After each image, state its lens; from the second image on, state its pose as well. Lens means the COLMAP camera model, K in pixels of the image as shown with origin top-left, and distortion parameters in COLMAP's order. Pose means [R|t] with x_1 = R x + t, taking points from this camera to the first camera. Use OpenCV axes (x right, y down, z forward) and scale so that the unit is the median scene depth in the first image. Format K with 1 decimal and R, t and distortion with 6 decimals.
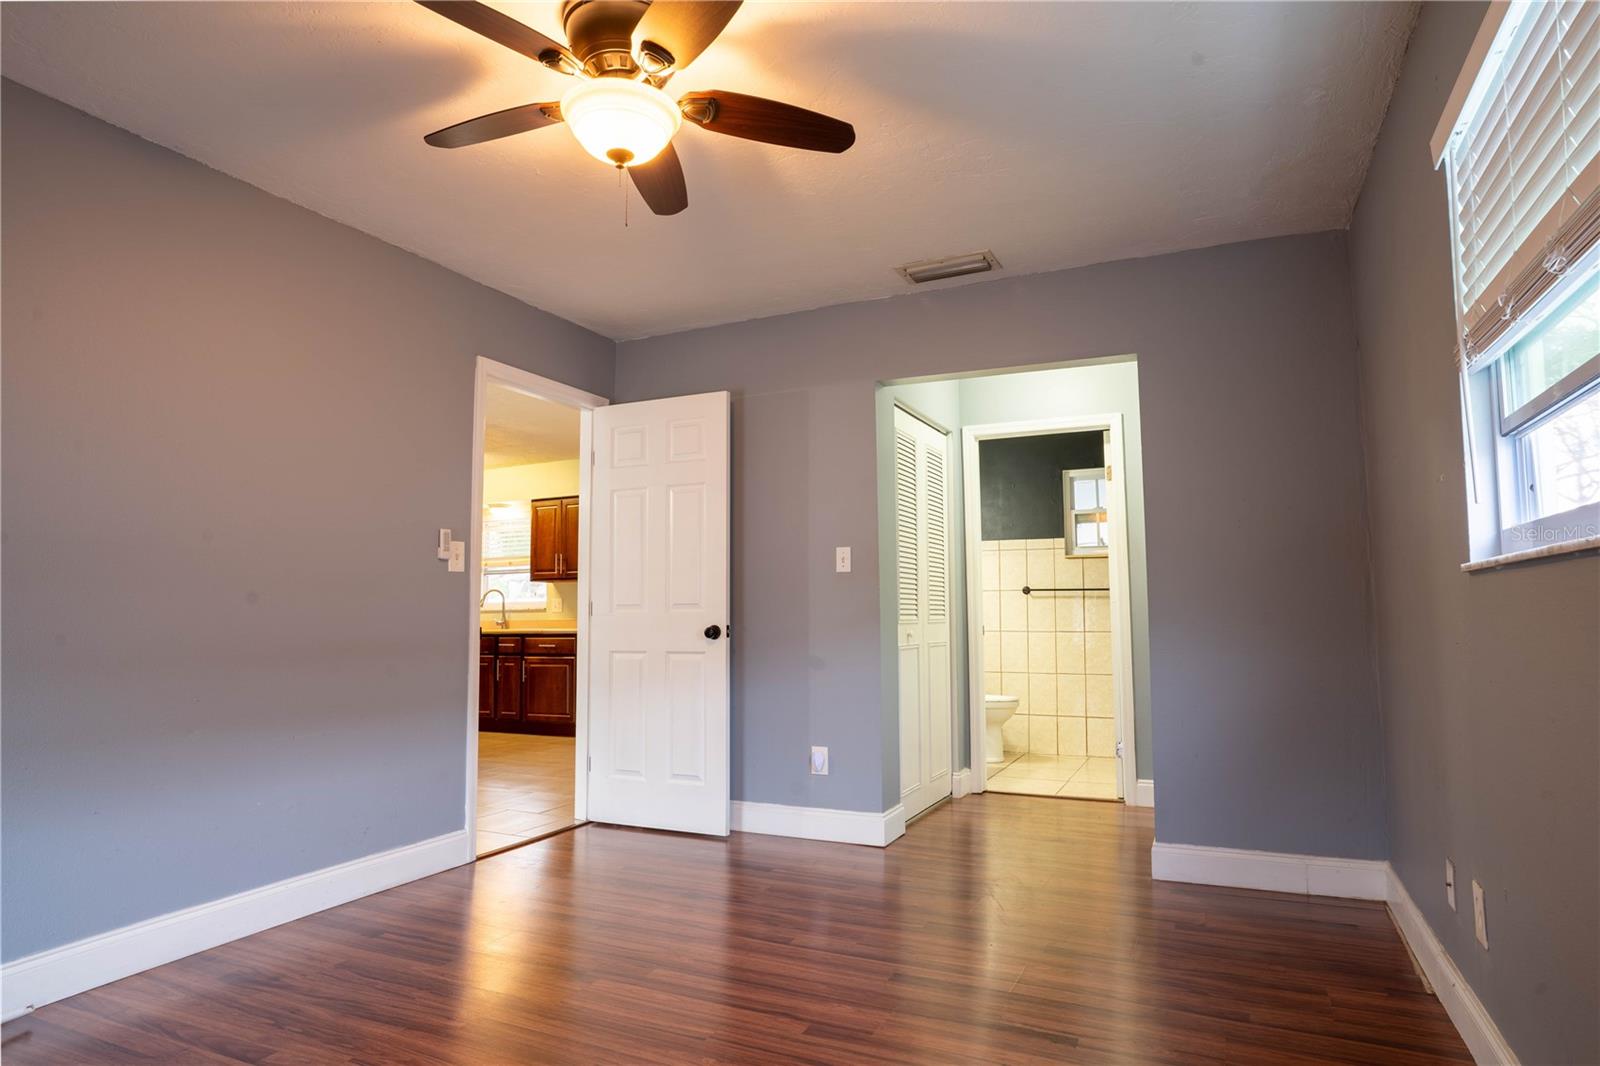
lens RADIAL K [[897.0, 0, 820.0], [0, 897.0, 537.6], [0, 0, 1]] dist [-0.053935, 0.041753]
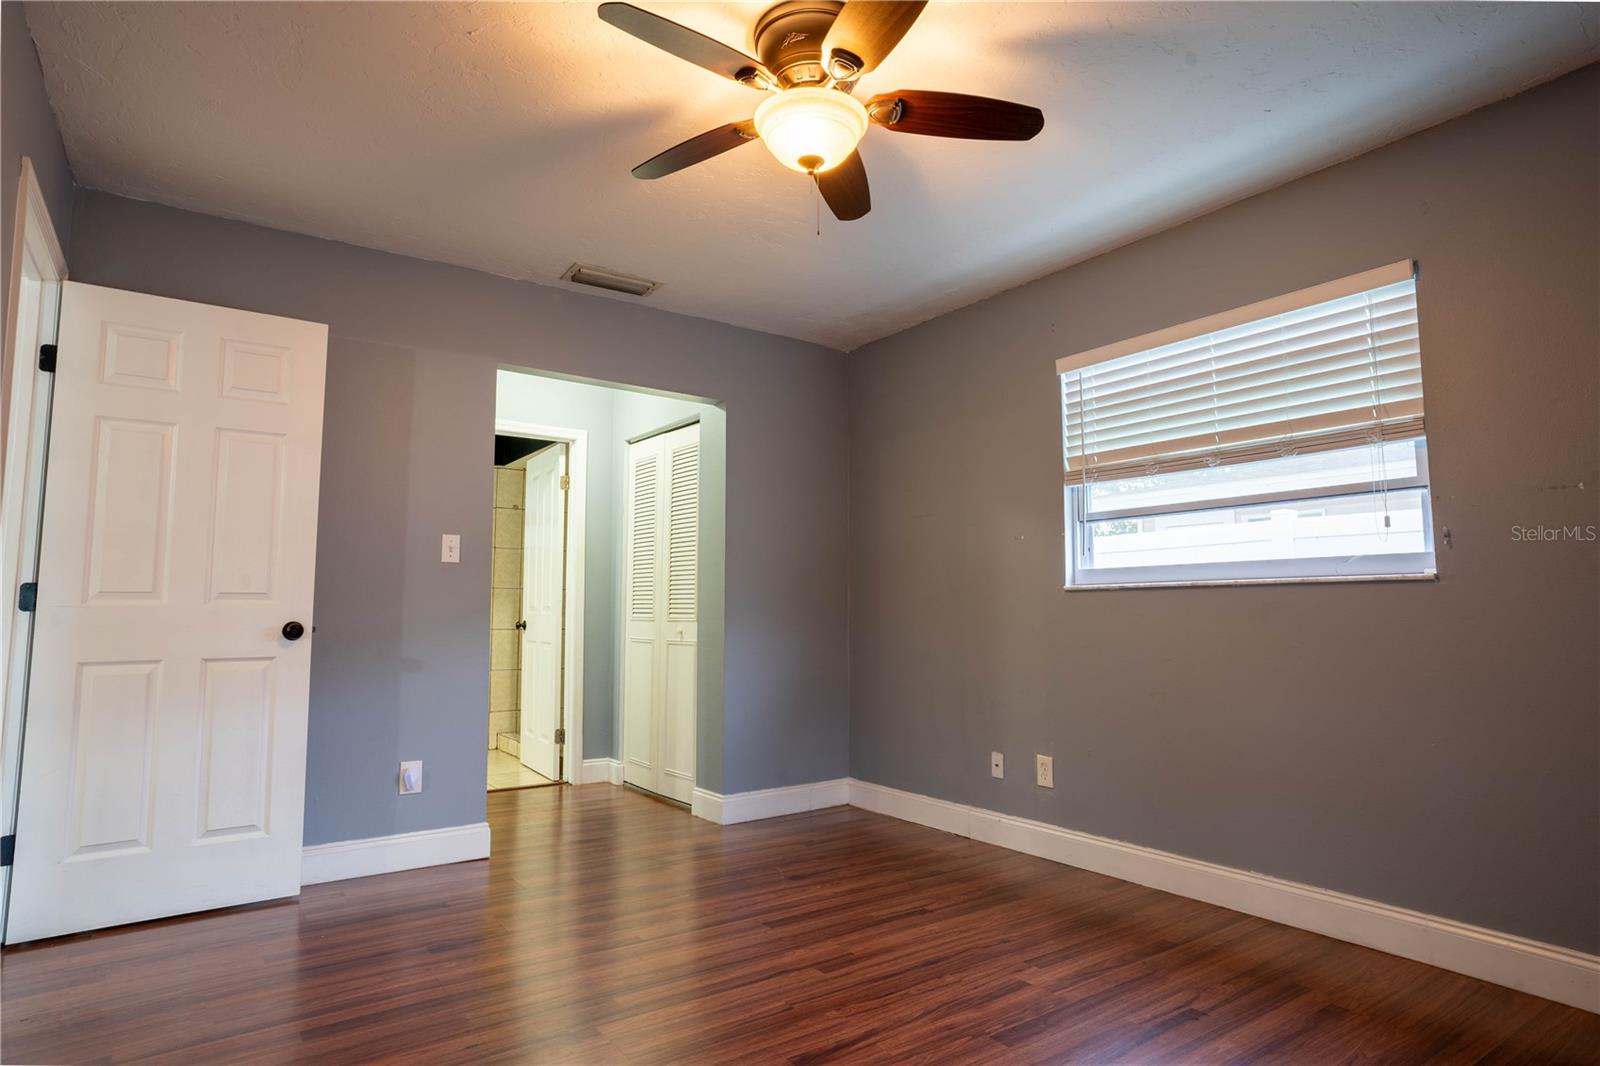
lens RADIAL K [[884.7, 0, 811.0], [0, 884.7, 534.9], [0, 0, 1]] dist [-0.052742, 0.042737]
pose [[0.489142, 0.082083, 0.868333, -0.565978], [-0.081676, 0.995498, -0.048094, 0.023342], [-0.868372, -0.047397, 0.493644, 0.251454]]
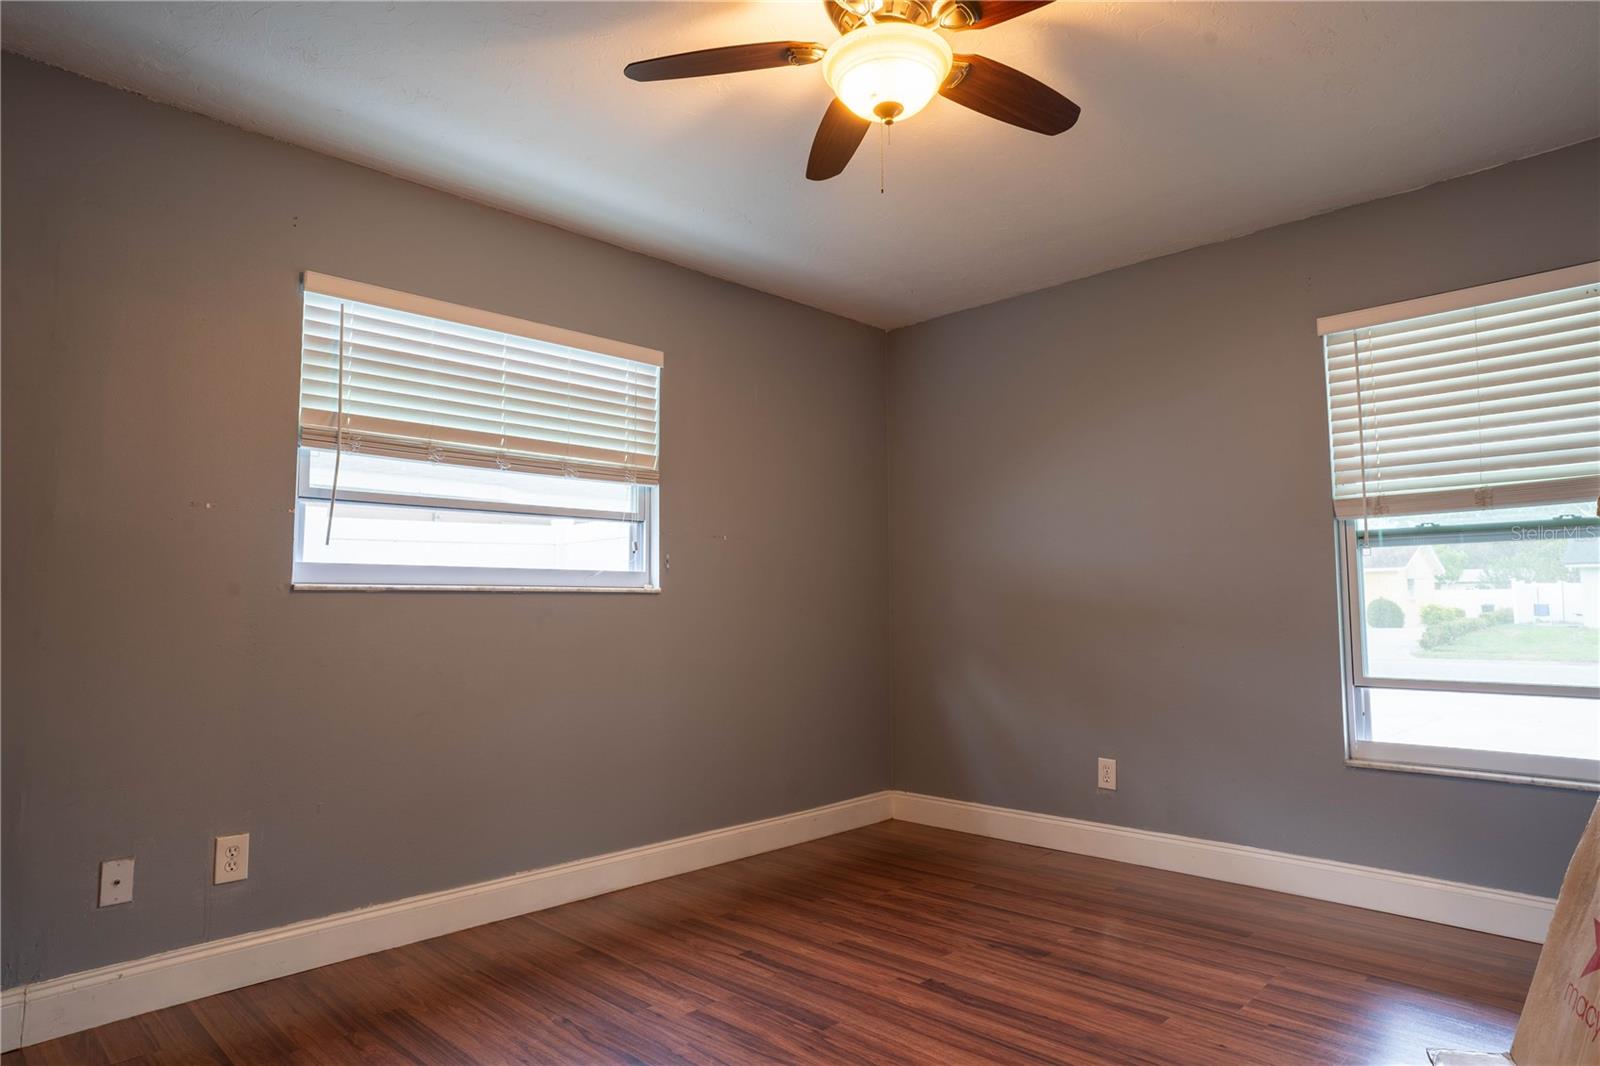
lens RADIAL K [[897.0, 0, 820.0], [0, 897.0, 537.6], [0, 0, 1]] dist [-0.053935, 0.041753]
pose [[-0.936696, 0.050015, 0.346553, -0.242262], [-0.011591, 0.984774, -0.173451, 0.085699], [-0.349952, -0.166488, -0.921854, 0.935880]]
